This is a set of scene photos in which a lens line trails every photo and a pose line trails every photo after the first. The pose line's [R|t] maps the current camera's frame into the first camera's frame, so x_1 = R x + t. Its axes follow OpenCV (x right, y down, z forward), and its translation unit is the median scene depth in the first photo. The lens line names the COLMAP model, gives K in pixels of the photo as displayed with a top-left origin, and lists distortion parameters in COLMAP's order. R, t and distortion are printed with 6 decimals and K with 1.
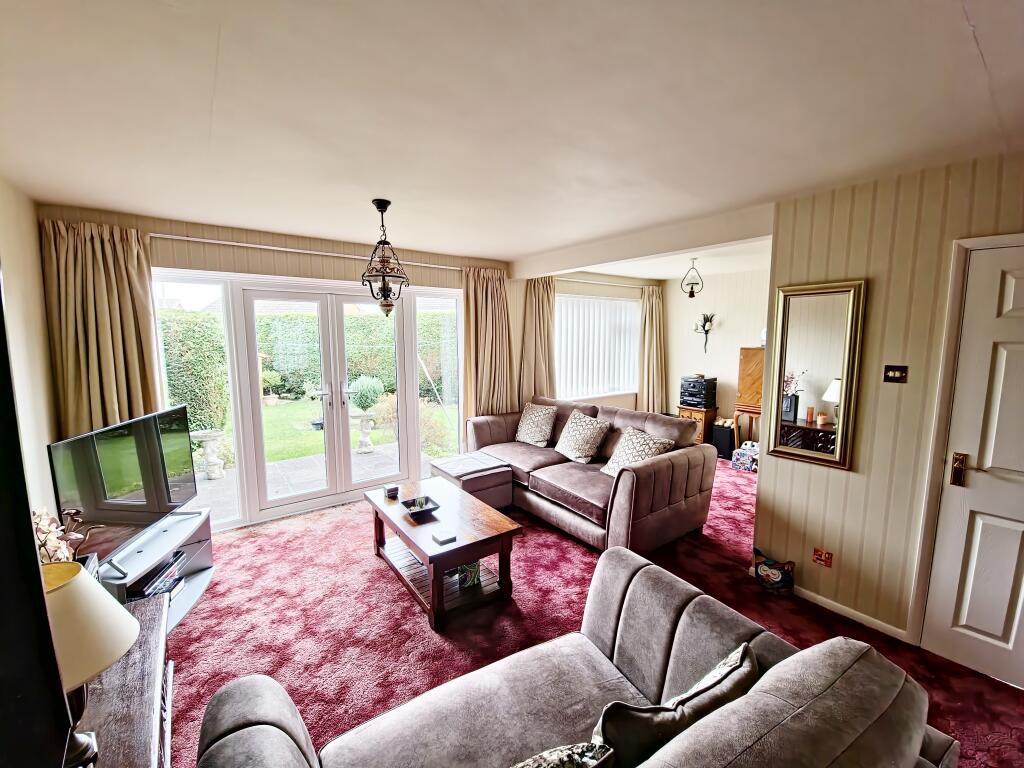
lens RADIAL K [[421.0, 0, 508.8], [0, 421.0, 389.0], [0, 0, 1]] dist [-0.016378, -0.001591]
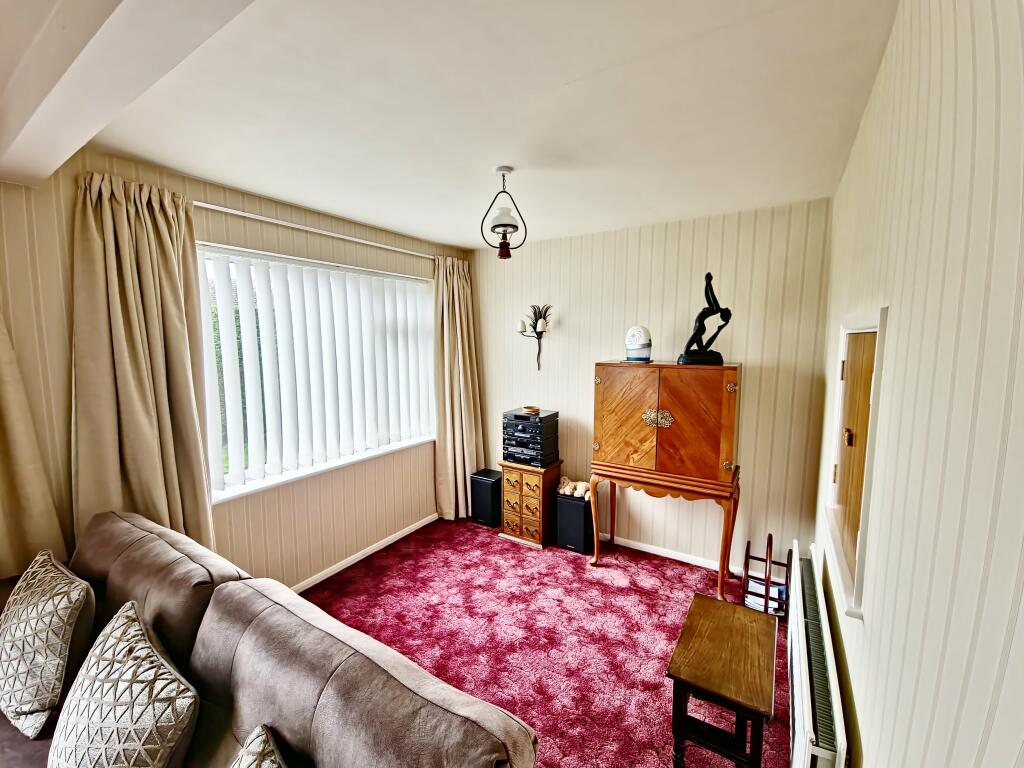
lens RADIAL K [[421.0, 0, 515.9], [0, 421.0, 385.3], [0, 0, 1]] dist [-0.016378, -0.001591]
pose [[0.930122, -0.036212, 0.365461, 0.222099], [0.044930, 0.998872, -0.015376, -0.058159], [-0.364492, 0.030721, 0.930699, 0.463233]]
